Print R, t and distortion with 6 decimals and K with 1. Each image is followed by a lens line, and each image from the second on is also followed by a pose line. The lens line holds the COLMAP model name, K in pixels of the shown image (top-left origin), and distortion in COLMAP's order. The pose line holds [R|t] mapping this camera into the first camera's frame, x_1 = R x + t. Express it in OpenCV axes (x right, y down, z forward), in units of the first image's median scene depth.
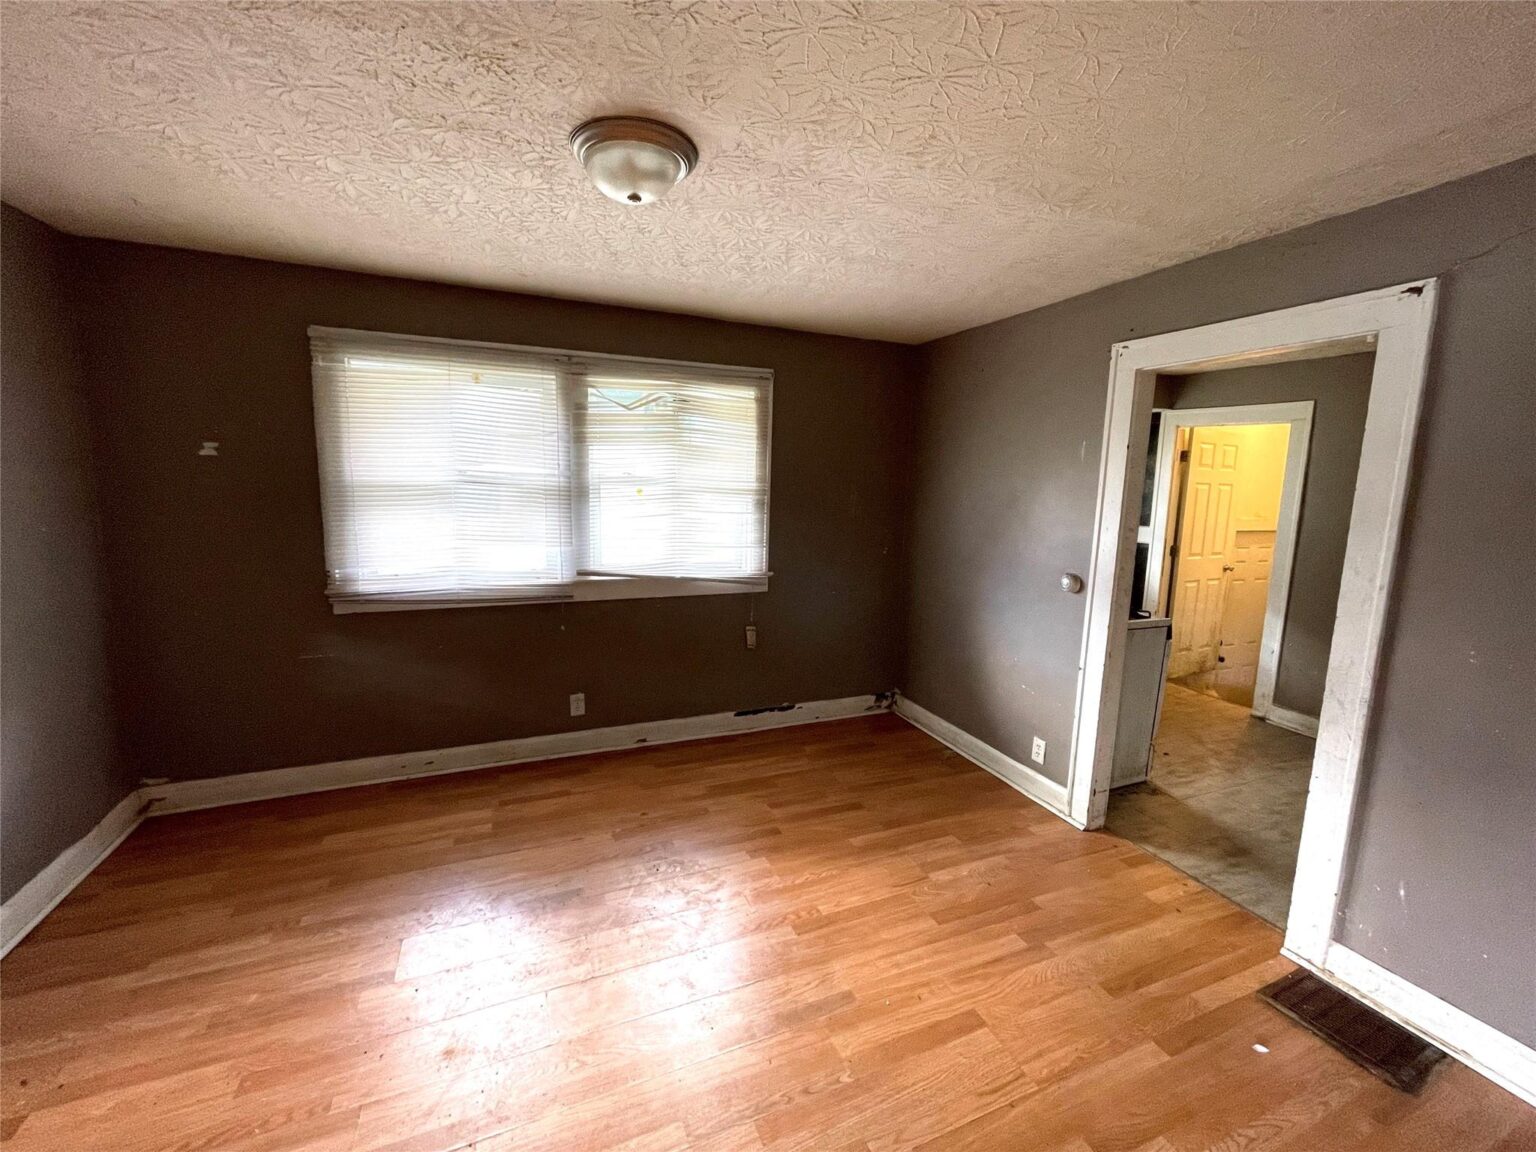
lens RADIAL K [[622.2, 0, 768.0], [0, 622.2, 576.0], [0, 0, 1]] dist [0.000293, 0.000051]
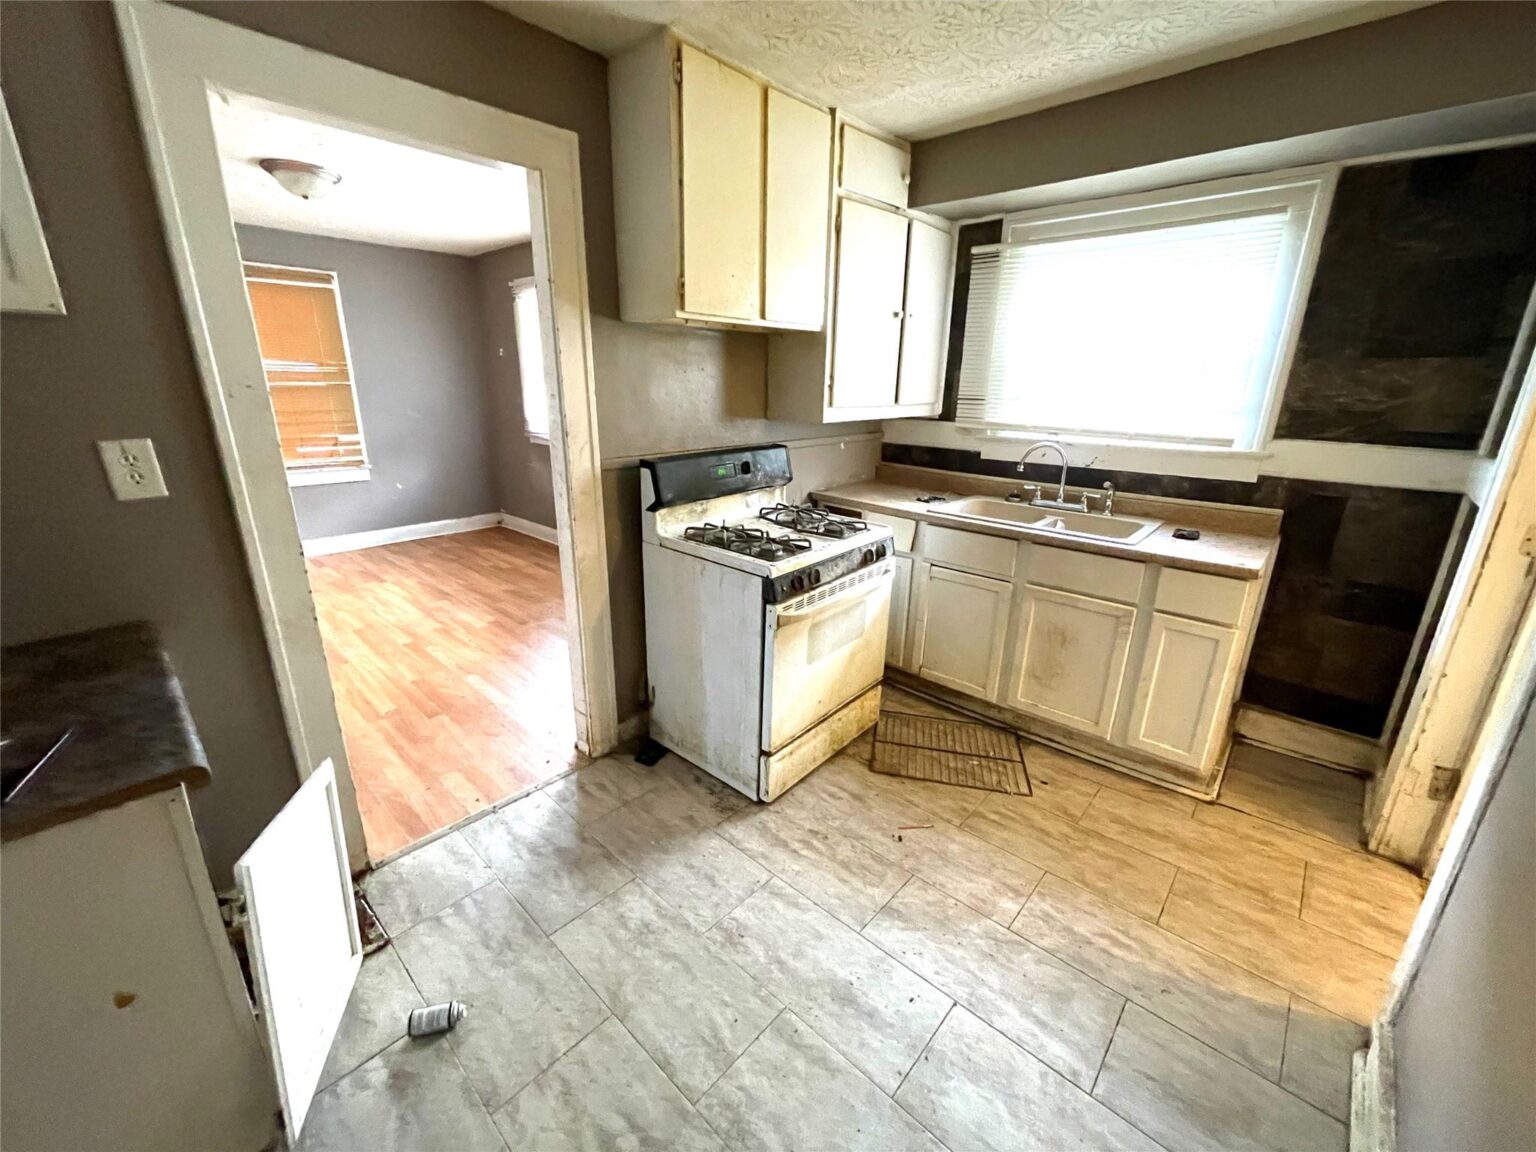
lens RADIAL K [[622.2, 0, 768.0], [0, 622.2, 576.0], [0, 0, 1]] dist [0.000293, 0.000051]
pose [[0.413672, 0.258246, -0.873032, 1.406635], [-0.140737, 0.965539, 0.218924, -0.064422], [0.899482, 0.032305, 0.435762, 0.890246]]
